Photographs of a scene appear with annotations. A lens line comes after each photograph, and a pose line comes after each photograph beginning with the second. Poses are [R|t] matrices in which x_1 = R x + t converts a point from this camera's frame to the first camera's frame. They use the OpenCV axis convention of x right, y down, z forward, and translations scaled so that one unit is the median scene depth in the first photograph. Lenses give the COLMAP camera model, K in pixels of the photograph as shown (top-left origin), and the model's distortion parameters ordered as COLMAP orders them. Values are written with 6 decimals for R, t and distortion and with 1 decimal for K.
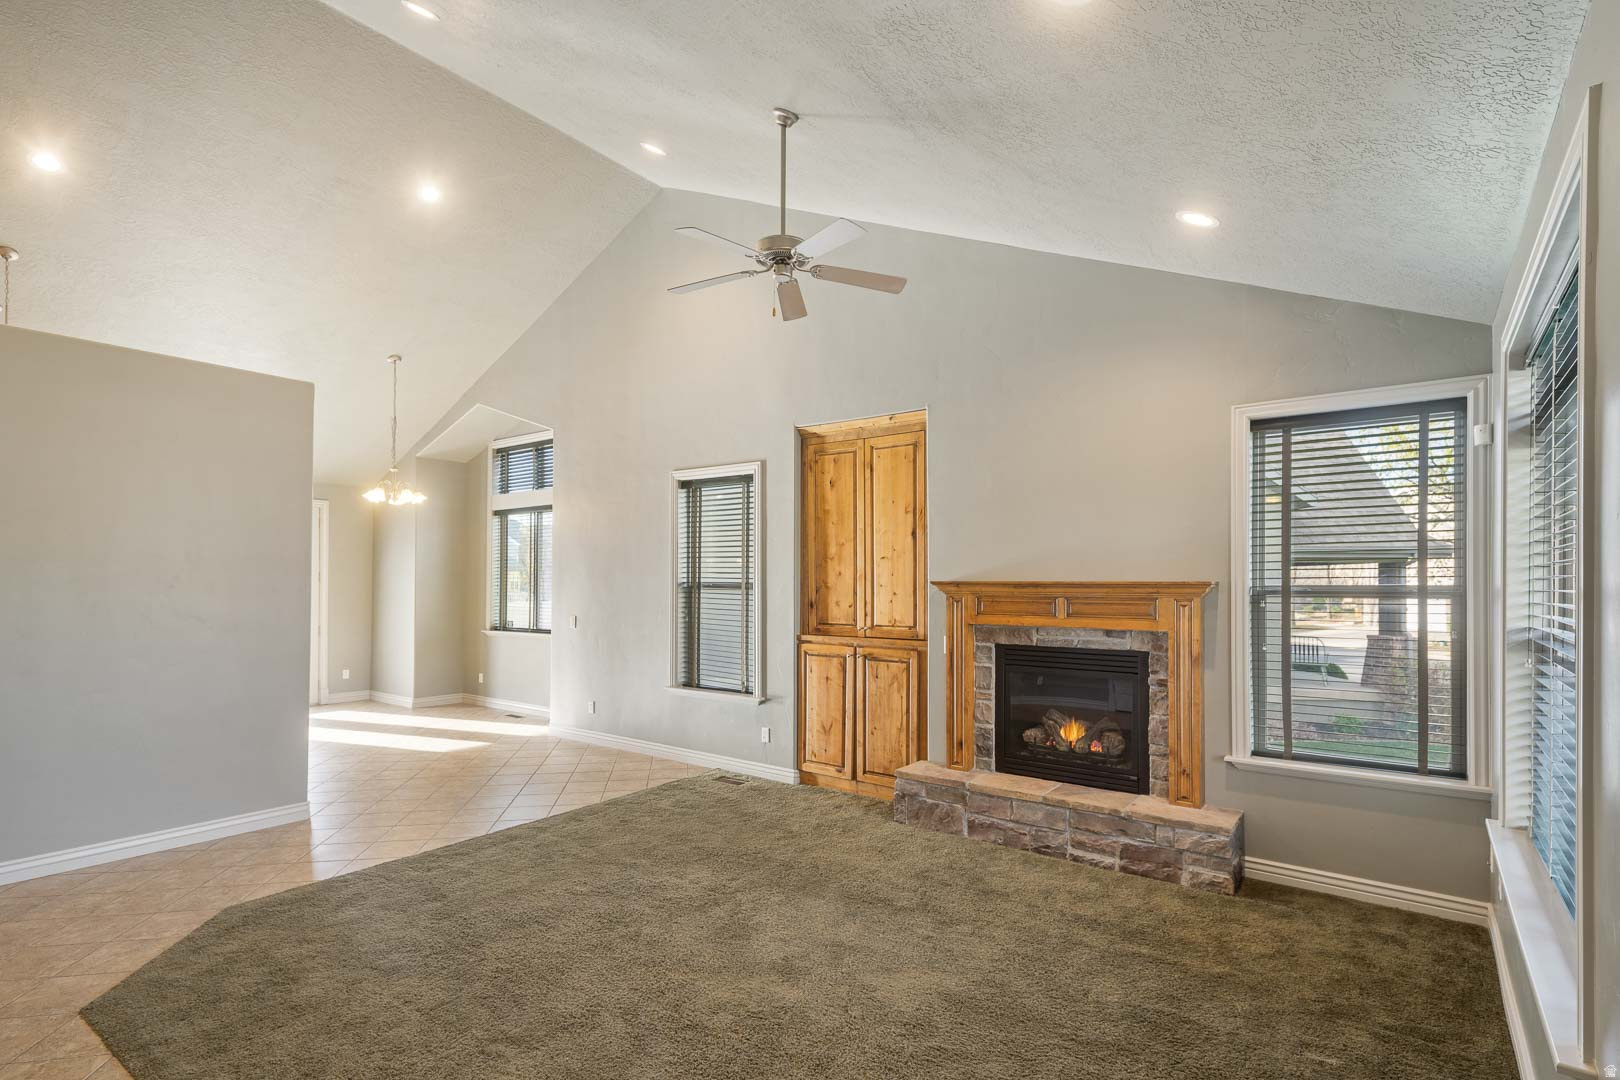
lens RADIAL K [[795.4, 0, 838.7], [0, 795.4, 578.1], [0, 0, 1]] dist [0.000210, -0.001539]
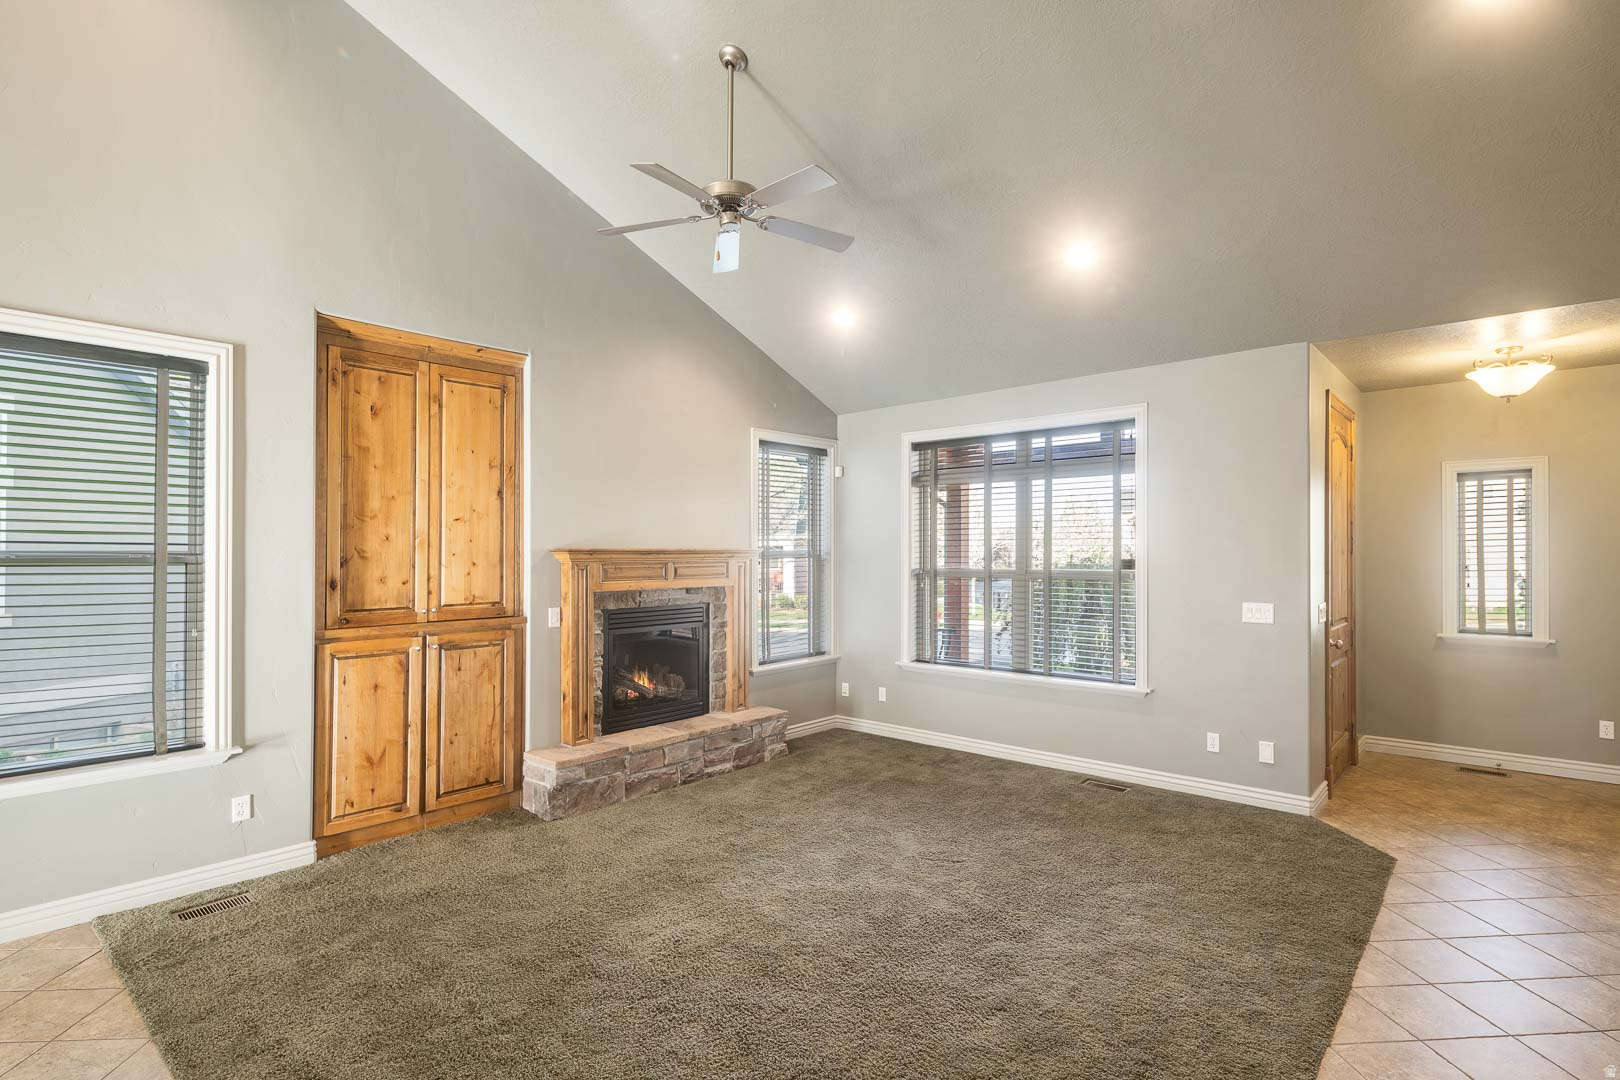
lens RADIAL K [[795.4, 0, 812.3], [0, 795.4, 542.3], [0, 0, 1]] dist [0.000210, -0.001539]
pose [[0.084497, 0.001983, 0.996422, -0.719764], [-0.009163, 0.999957, -0.001213, -0.005118], [-0.996382, -0.009027, 0.084511, 0.585401]]
